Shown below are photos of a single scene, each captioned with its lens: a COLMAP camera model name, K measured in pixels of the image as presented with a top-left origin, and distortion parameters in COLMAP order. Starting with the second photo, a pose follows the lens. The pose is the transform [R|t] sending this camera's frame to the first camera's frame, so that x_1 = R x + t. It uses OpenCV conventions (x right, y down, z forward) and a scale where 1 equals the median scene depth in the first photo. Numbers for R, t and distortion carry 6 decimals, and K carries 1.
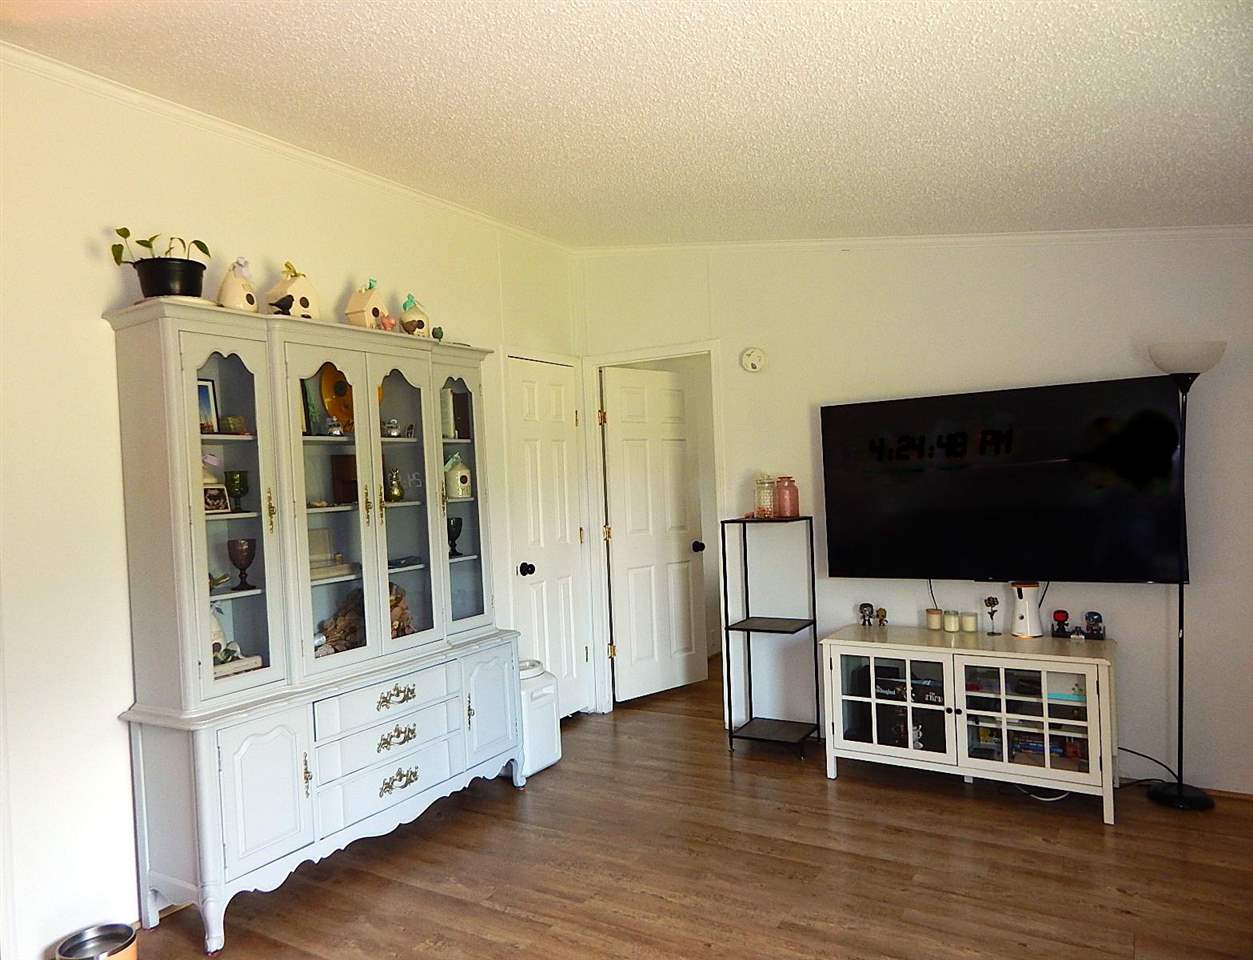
lens RADIAL K [[855.1, 0, 626.5], [0, 855.1, 480.0], [0, 0, 1]] dist [0.002129, 0.001229]
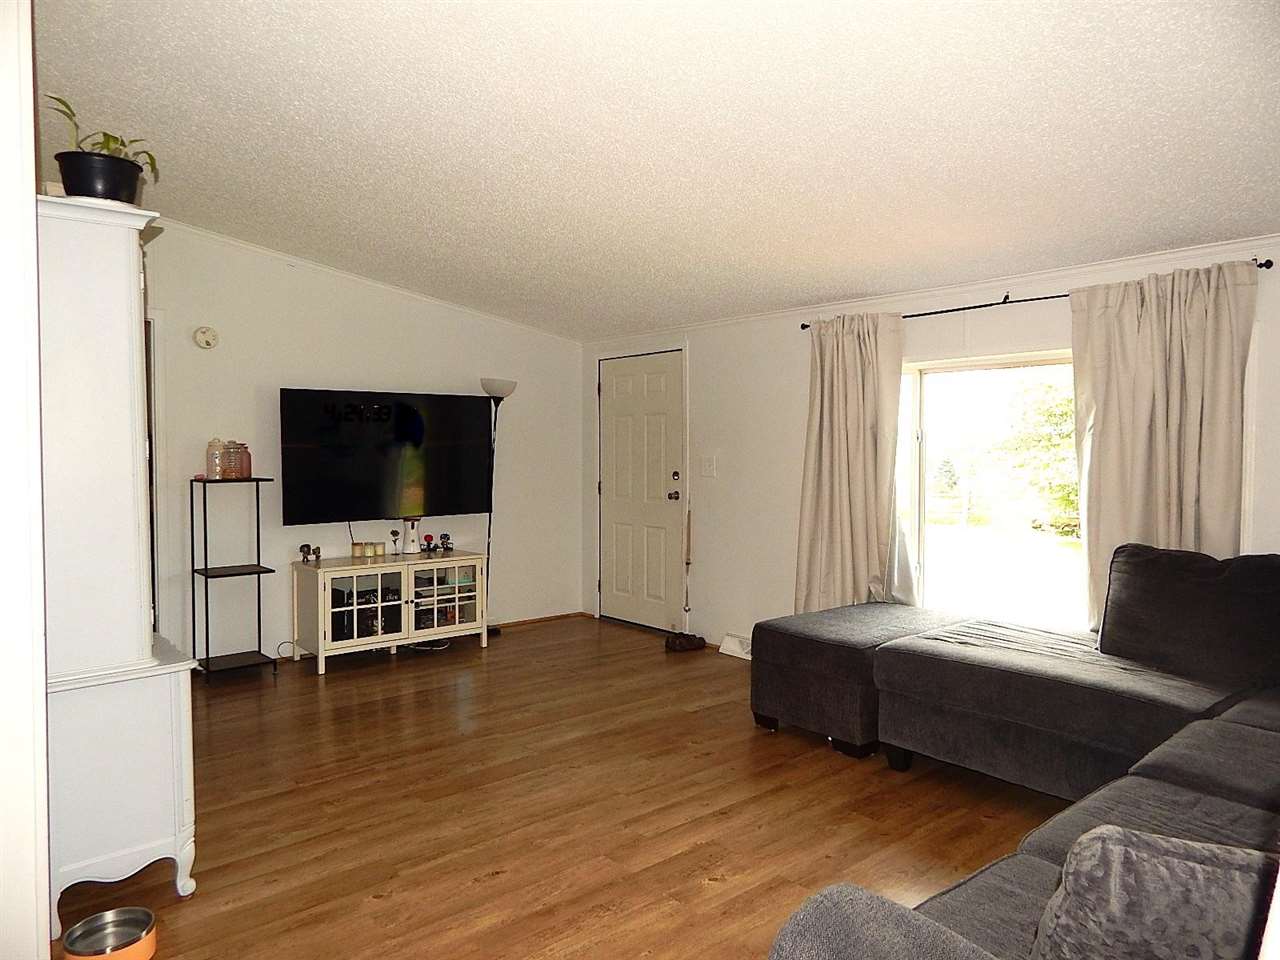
lens RADIAL K [[846.3, 0, 640.0], [0, 846.3, 480.0], [0, 0, 1]] dist [0.009834, -0.000042]
pose [[0.290692, 0.009899, 0.956766, -0.907483], [-0.015846, 0.999859, -0.005531, 0.051789], [-0.956686, -0.013553, 0.290808, 0.162217]]
